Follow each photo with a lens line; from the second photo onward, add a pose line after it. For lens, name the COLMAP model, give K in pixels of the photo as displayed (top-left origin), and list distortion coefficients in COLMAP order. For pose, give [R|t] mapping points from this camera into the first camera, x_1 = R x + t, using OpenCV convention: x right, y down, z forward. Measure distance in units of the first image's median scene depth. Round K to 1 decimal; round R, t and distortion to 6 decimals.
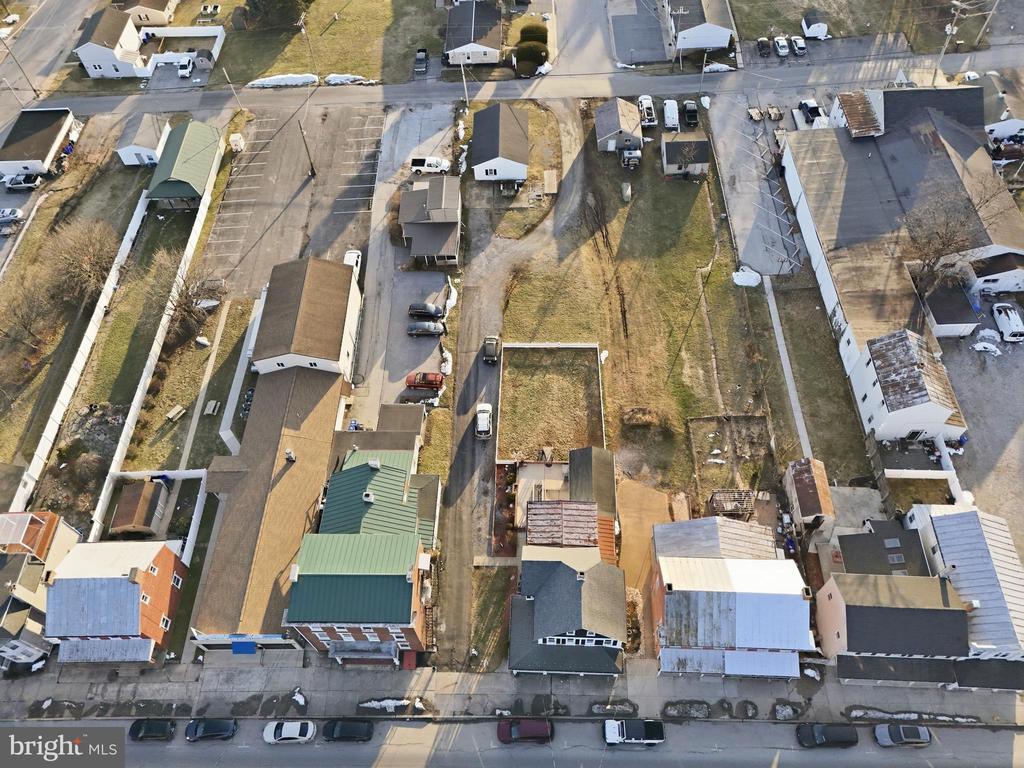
lens RADIAL K [[750.2, 0, 512.0], [0, 750.2, 384.0], [0, 0, 1]] dist [0.085525, -0.094774]
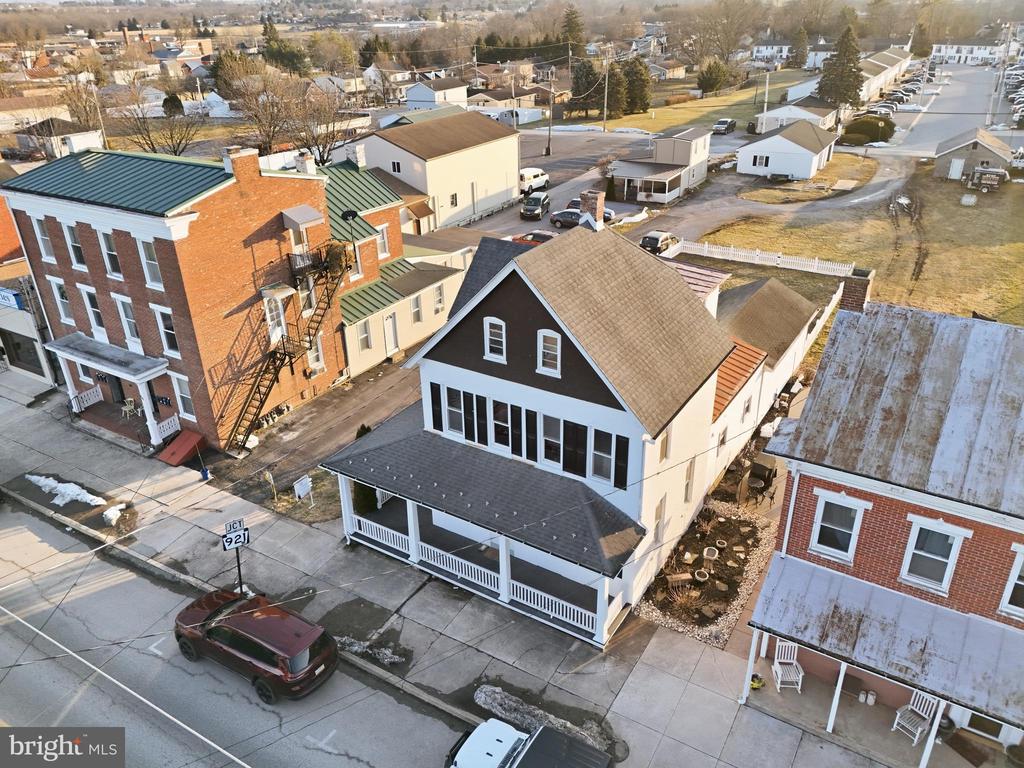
lens RADIAL K [[750.2, 0, 512.0], [0, 750.2, 384.0], [0, 0, 1]] dist [0.085525, -0.094774]
pose [[0.865935, 0.240705, -0.438427, 0.207839], [-0.421882, 0.822357, -0.381766, 0.419897], [0.268650, 0.515549, 0.813656, 0.682885]]
